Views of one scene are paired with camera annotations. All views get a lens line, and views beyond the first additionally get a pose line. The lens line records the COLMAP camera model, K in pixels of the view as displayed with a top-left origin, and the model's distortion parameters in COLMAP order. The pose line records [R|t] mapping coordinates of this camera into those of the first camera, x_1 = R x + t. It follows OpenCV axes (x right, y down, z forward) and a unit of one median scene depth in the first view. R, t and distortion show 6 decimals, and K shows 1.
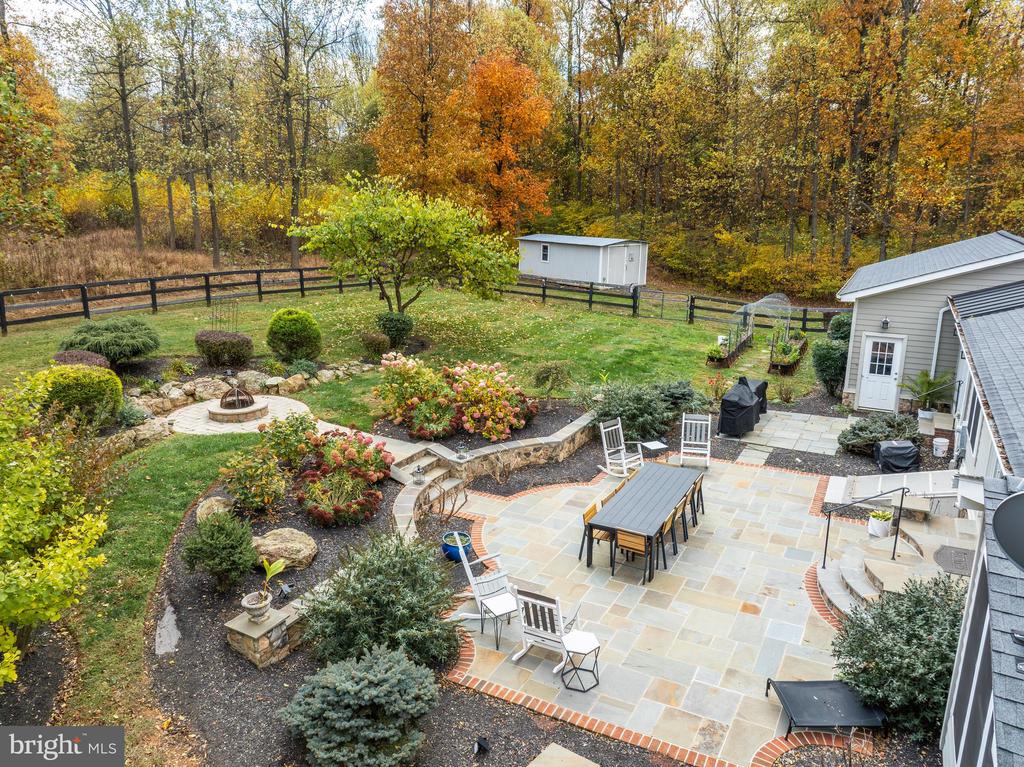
lens RADIAL K [[724.7, 0, 512.0], [0, 724.7, 383.5], [0, 0, 1]] dist [-0.032811, -0.006906]
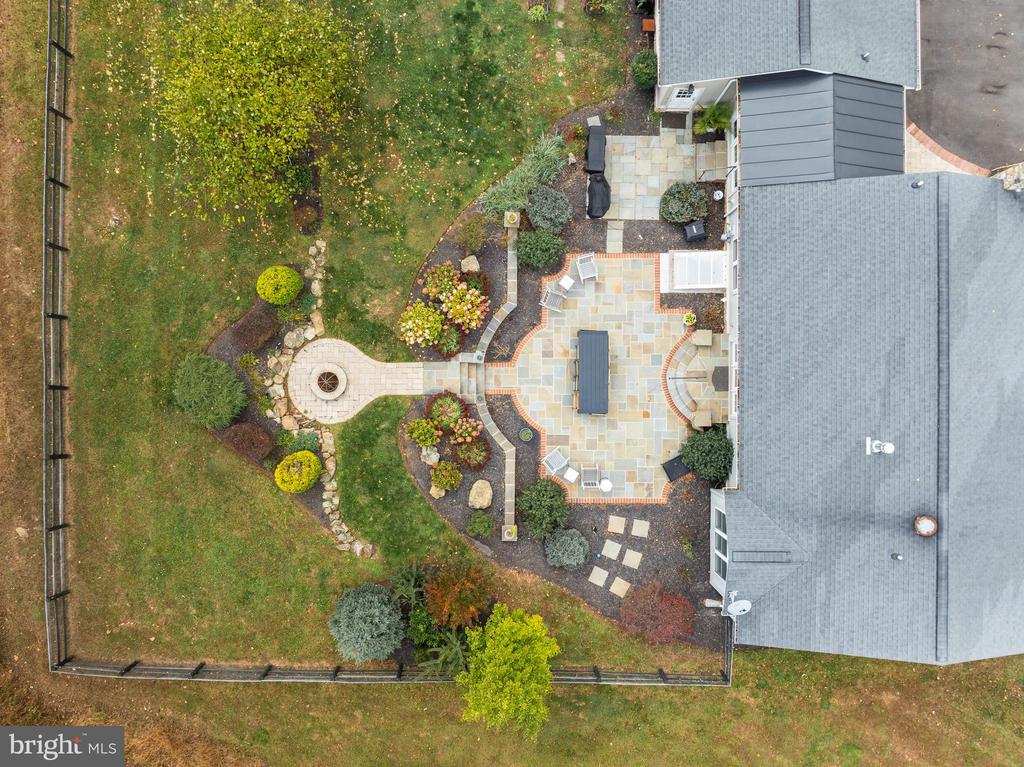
lens RADIAL K [[724.7, 0, 512.0], [0, 724.7, 383.5], [0, 0, 1]] dist [-0.032811, -0.006906]
pose [[0.880063, -0.474727, -0.011091, -0.008879], [0.134692, 0.227163, 0.964497, -1.489847], [-0.455354, -0.850312, 0.263860, 0.404616]]
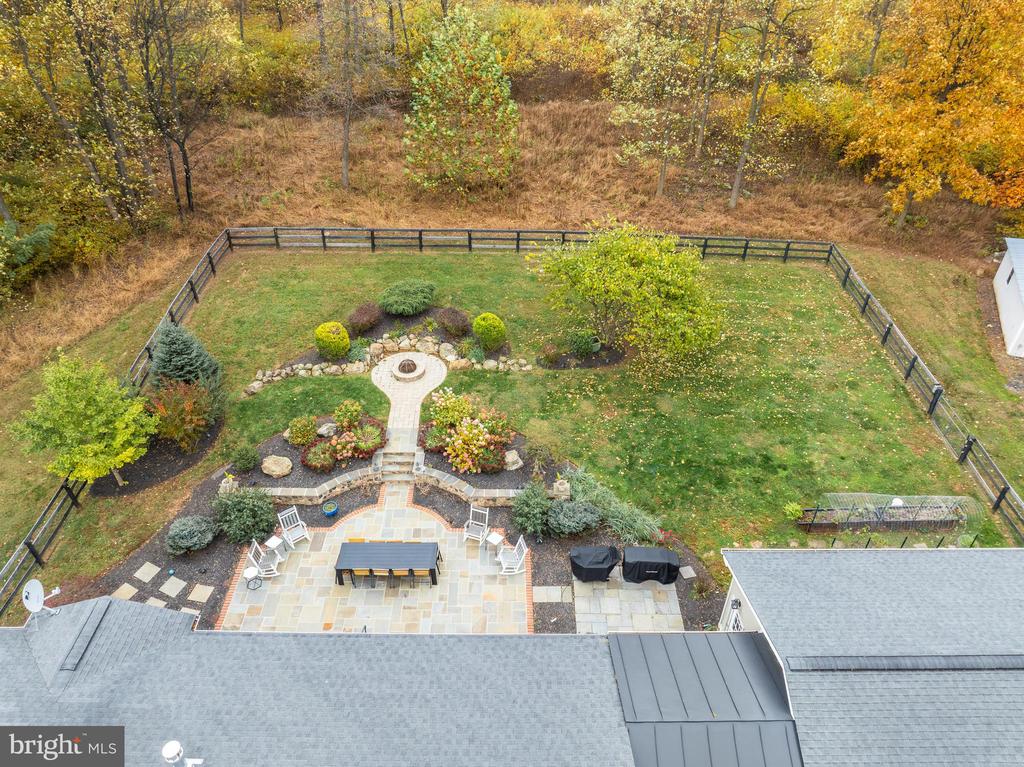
lens RADIAL K [[724.7, 0, 512.0], [0, 724.7, 383.5], [0, 0, 1]] dist [-0.032811, -0.006906]
pose [[0.483728, 0.514122, -0.708298, 1.085716], [-0.224116, 0.855061, 0.467592, -0.874896], [0.846038, -0.067447, 0.528840, 0.262919]]
